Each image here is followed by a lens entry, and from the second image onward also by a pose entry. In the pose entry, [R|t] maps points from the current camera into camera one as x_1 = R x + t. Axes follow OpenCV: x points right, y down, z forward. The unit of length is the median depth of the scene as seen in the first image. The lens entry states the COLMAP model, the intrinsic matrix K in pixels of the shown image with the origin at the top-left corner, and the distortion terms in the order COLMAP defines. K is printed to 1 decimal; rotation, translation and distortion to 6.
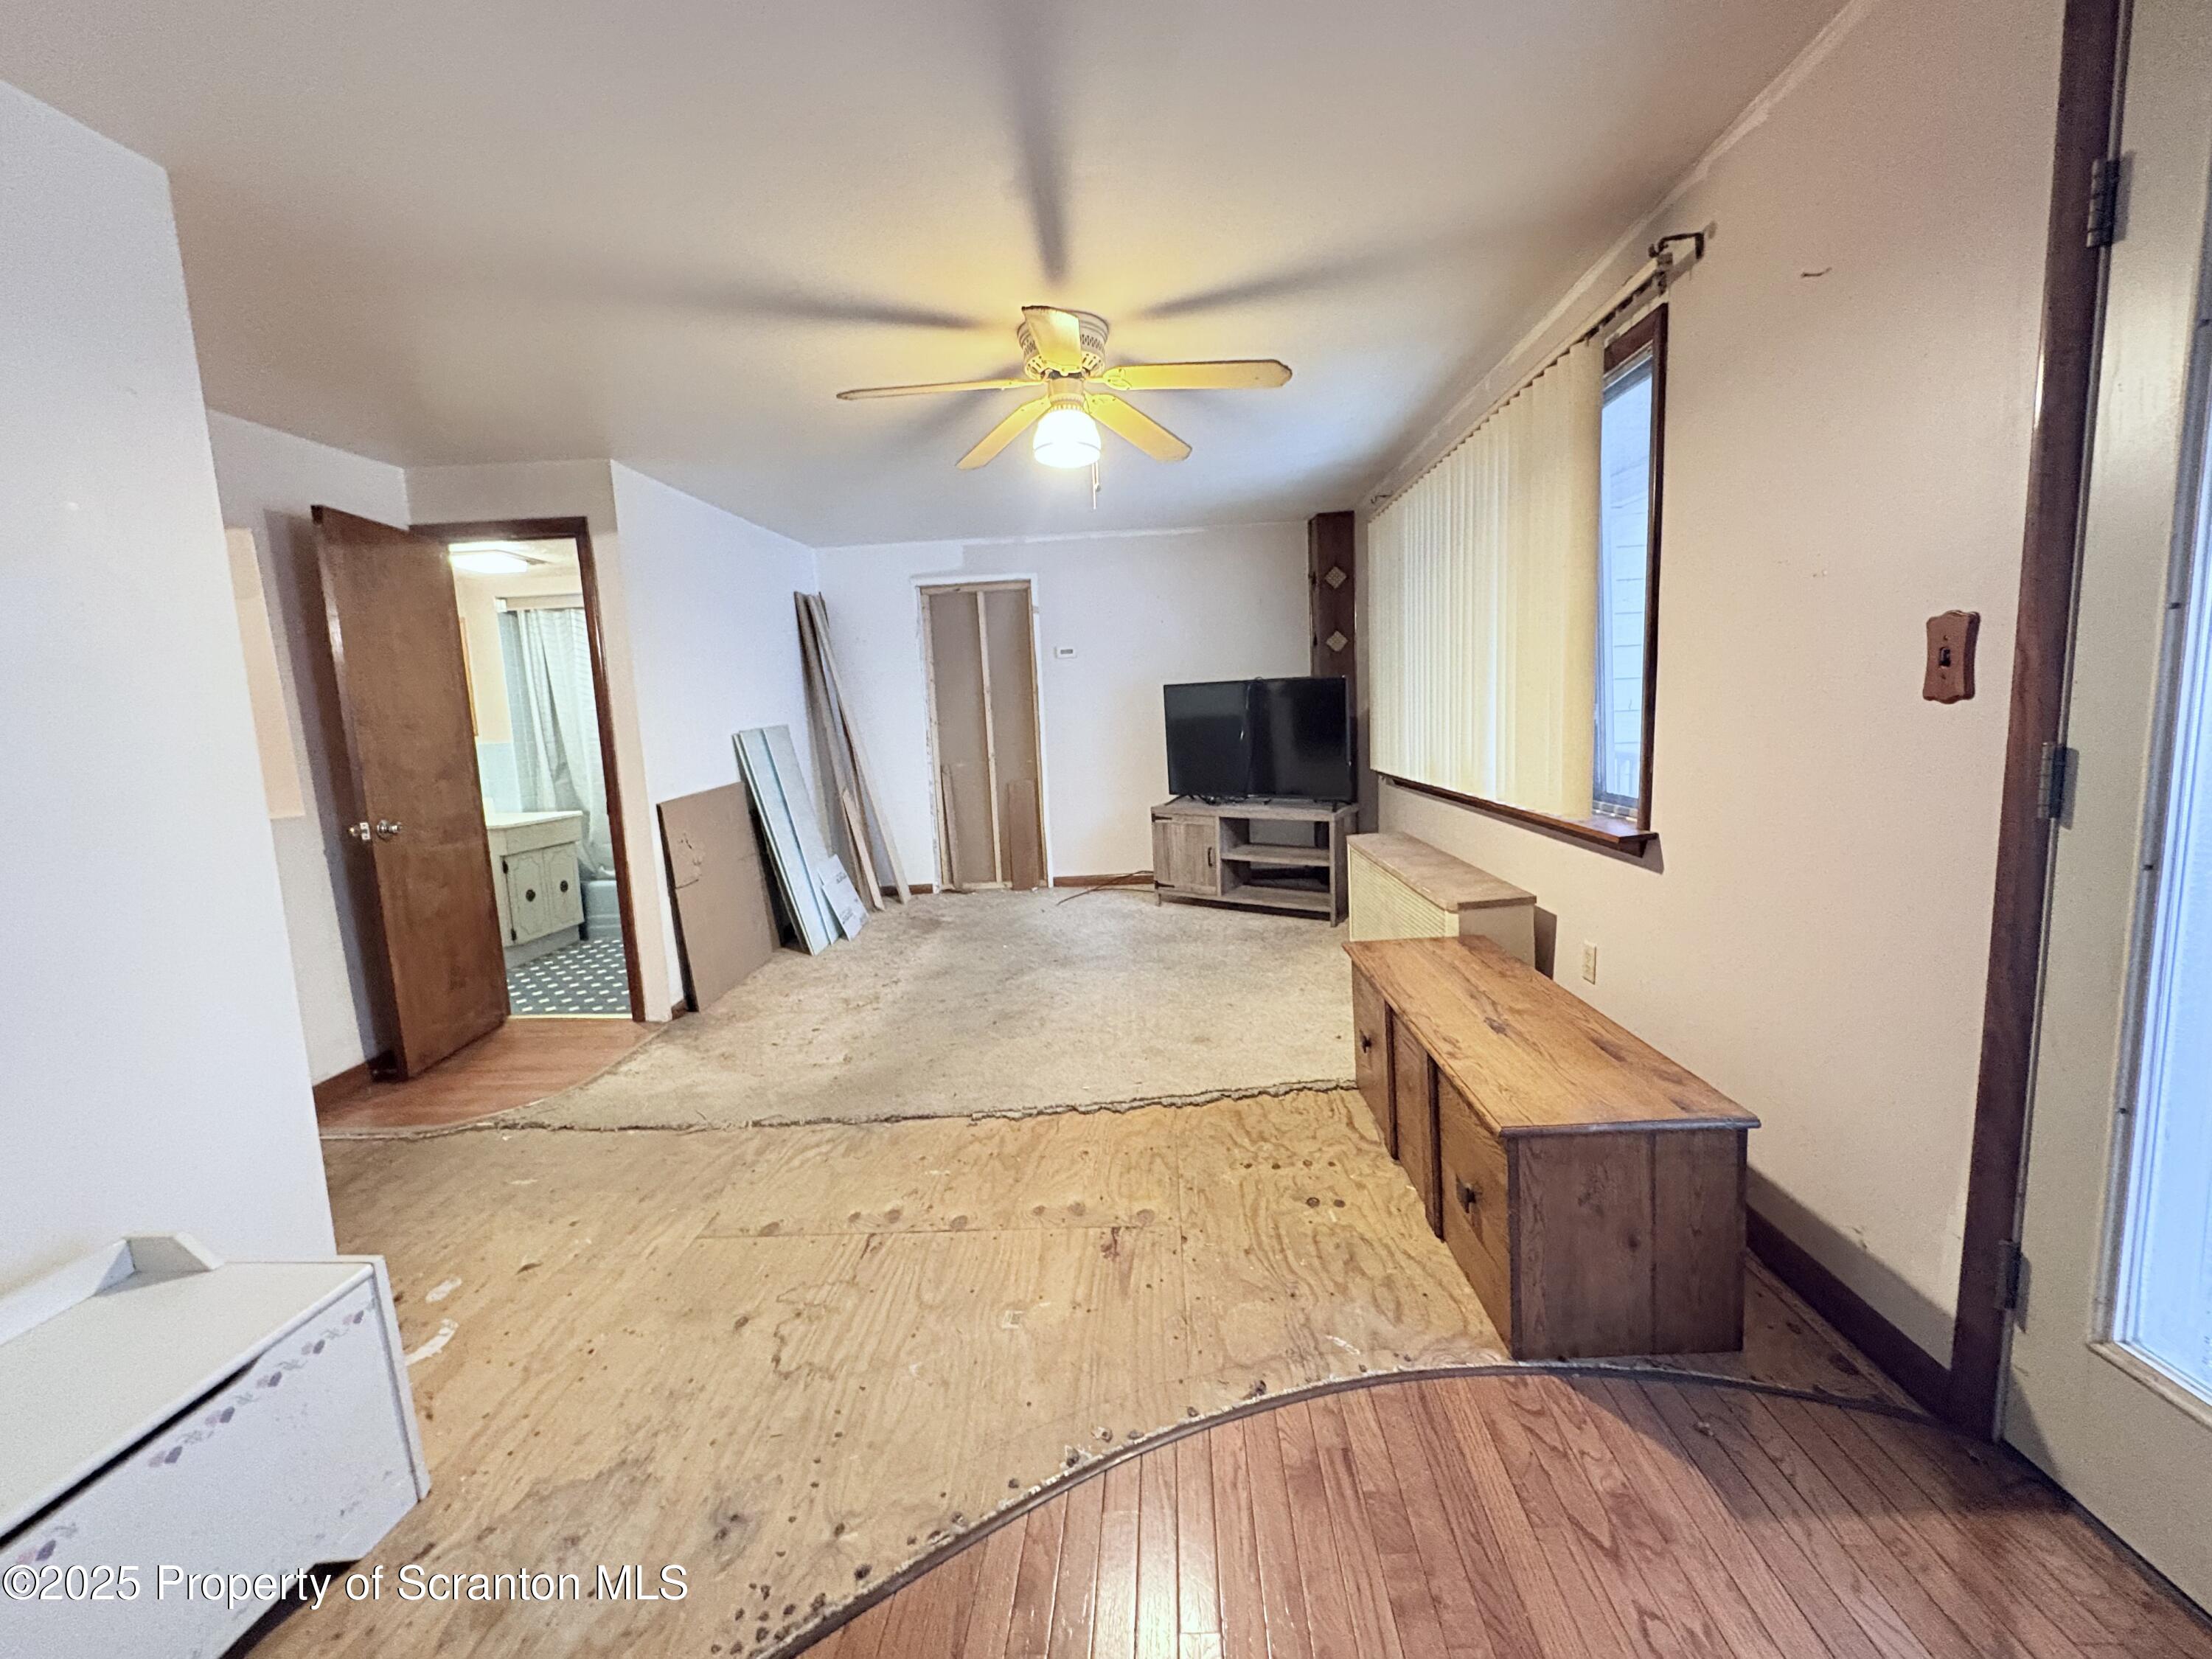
lens RADIAL K [[880.5, 0, 1102.7], [0, 880.5, 827.0], [0, 0, 1]] dist [0.000441, -0.000460]
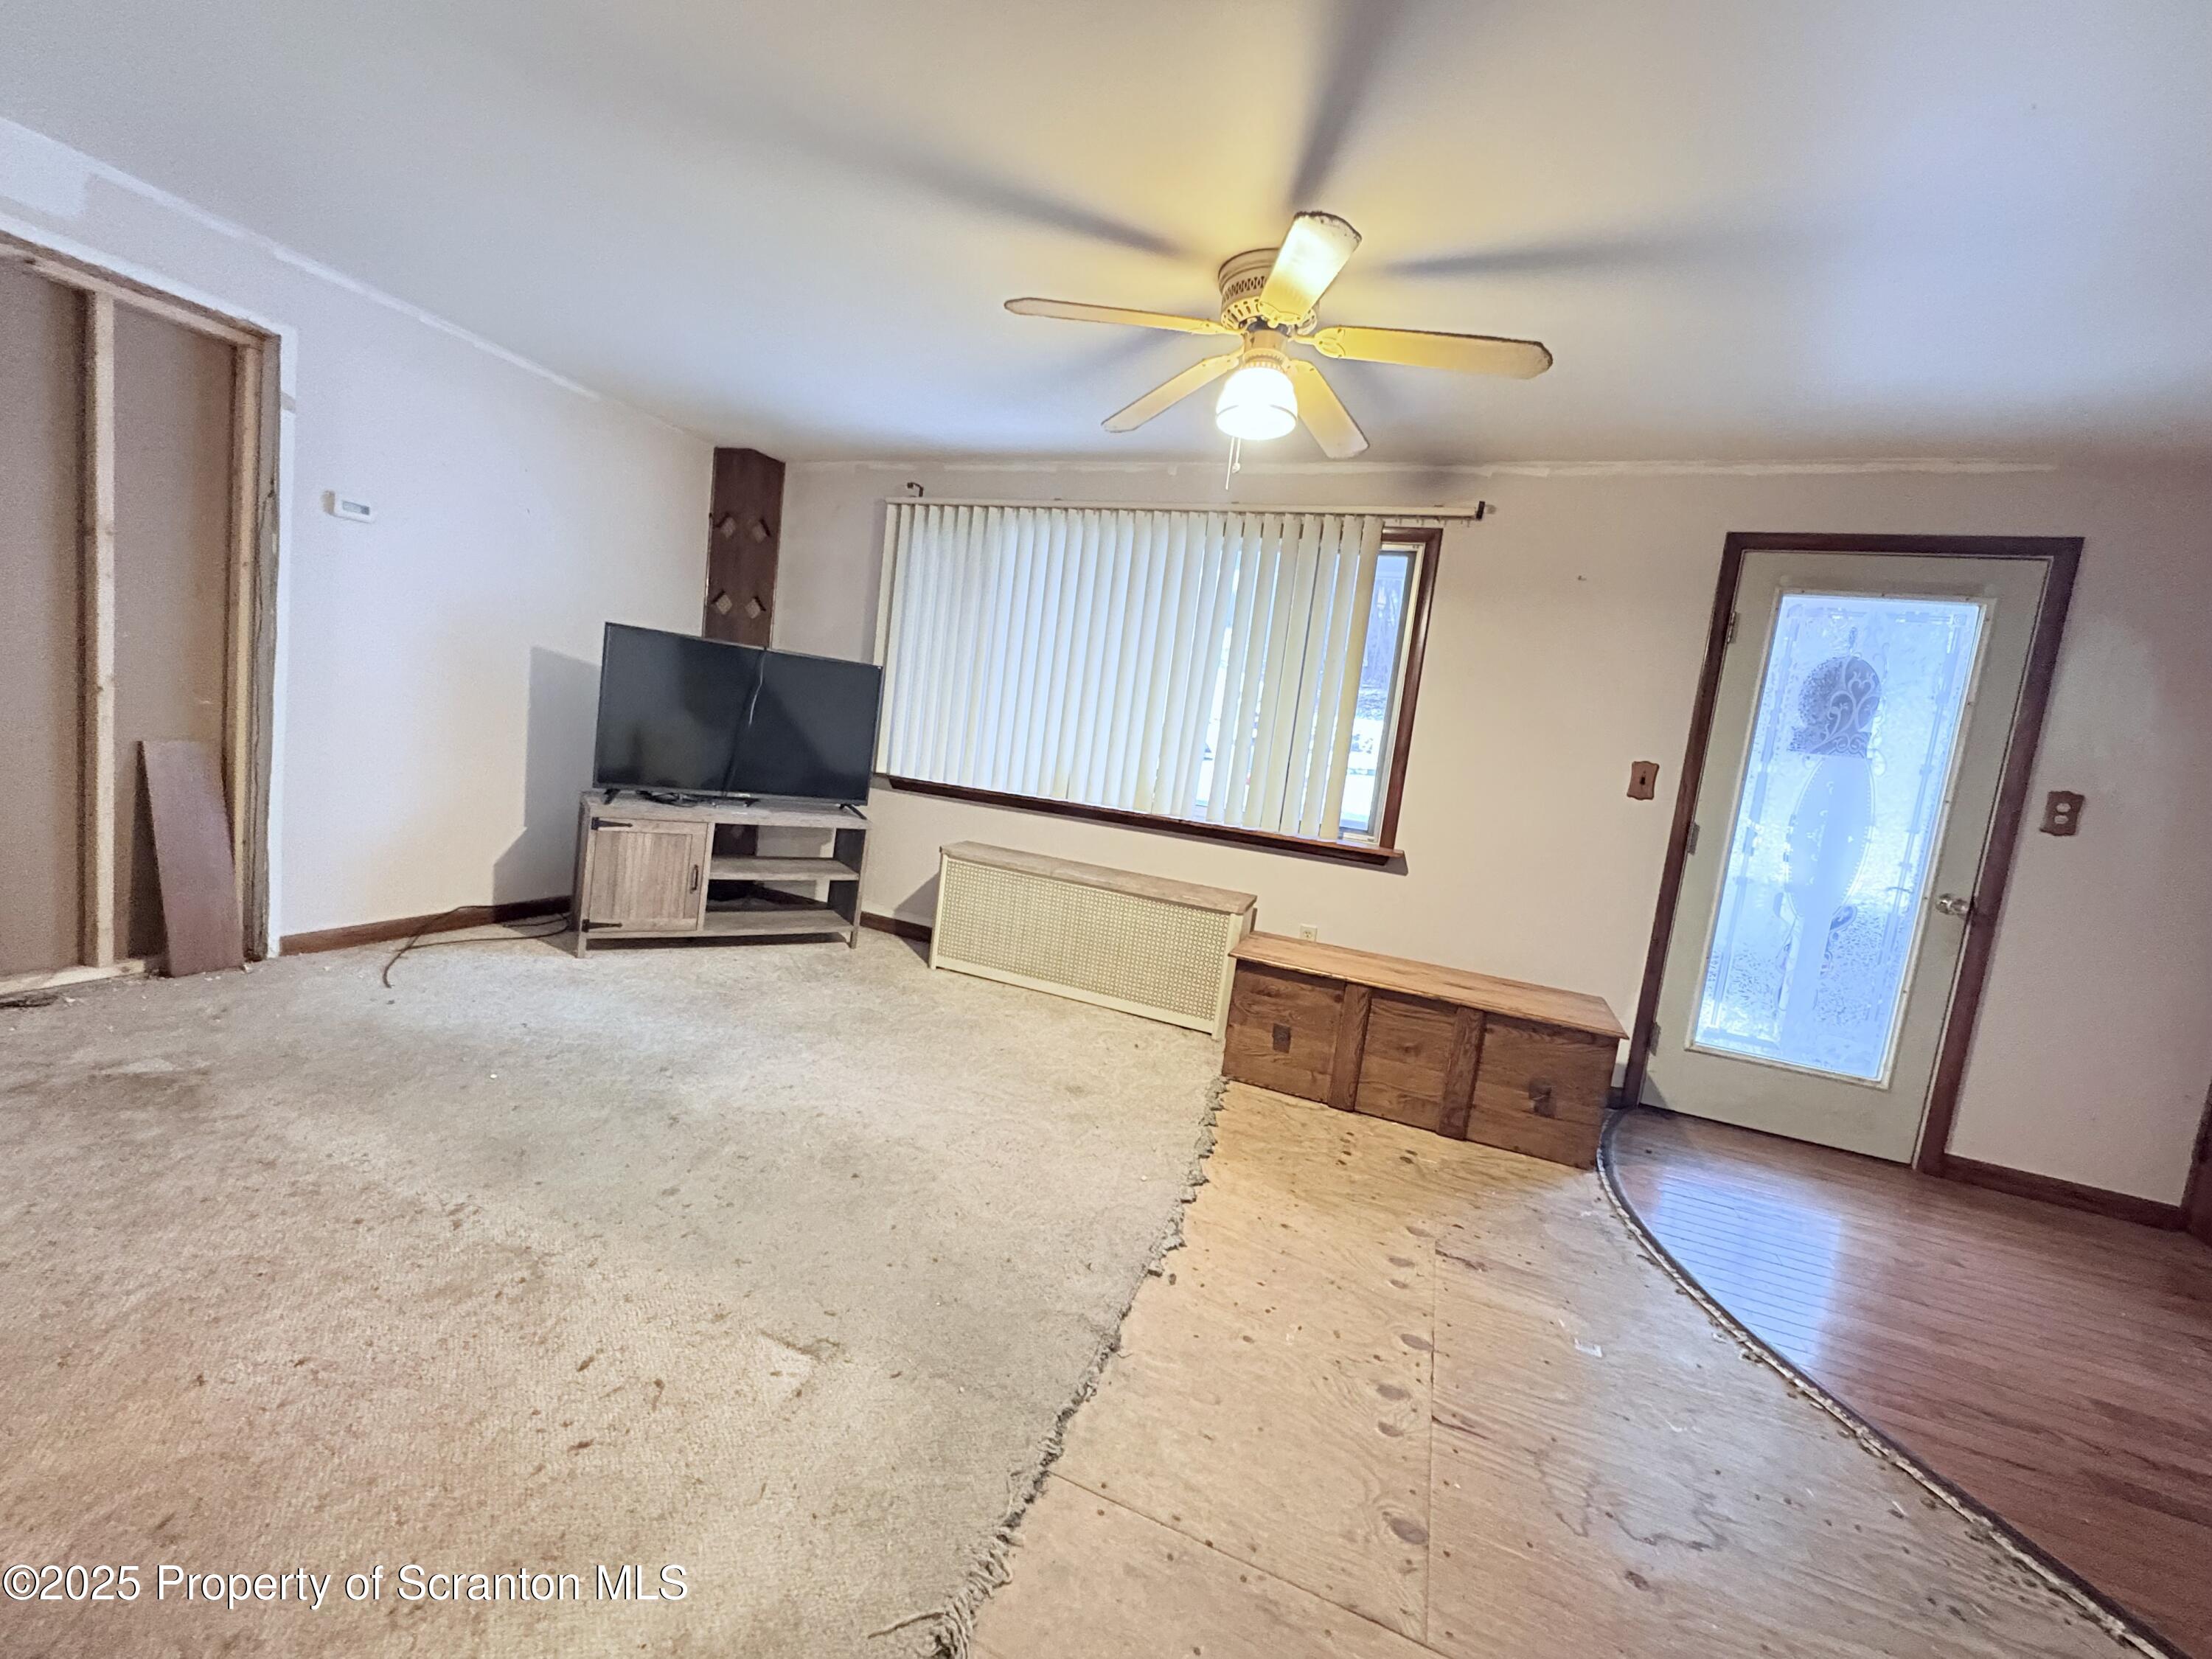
lens RADIAL K [[880.5, 0, 1099.6], [0, 880.5, 825.9], [0, 0, 1]] dist [0.000441, -0.000460]
pose [[0.295354, -0.013672, 0.955290, -0.592522], [-0.013392, 0.999740, 0.018448, -0.033470], [-0.955294, -0.018242, 0.295094, 0.589267]]
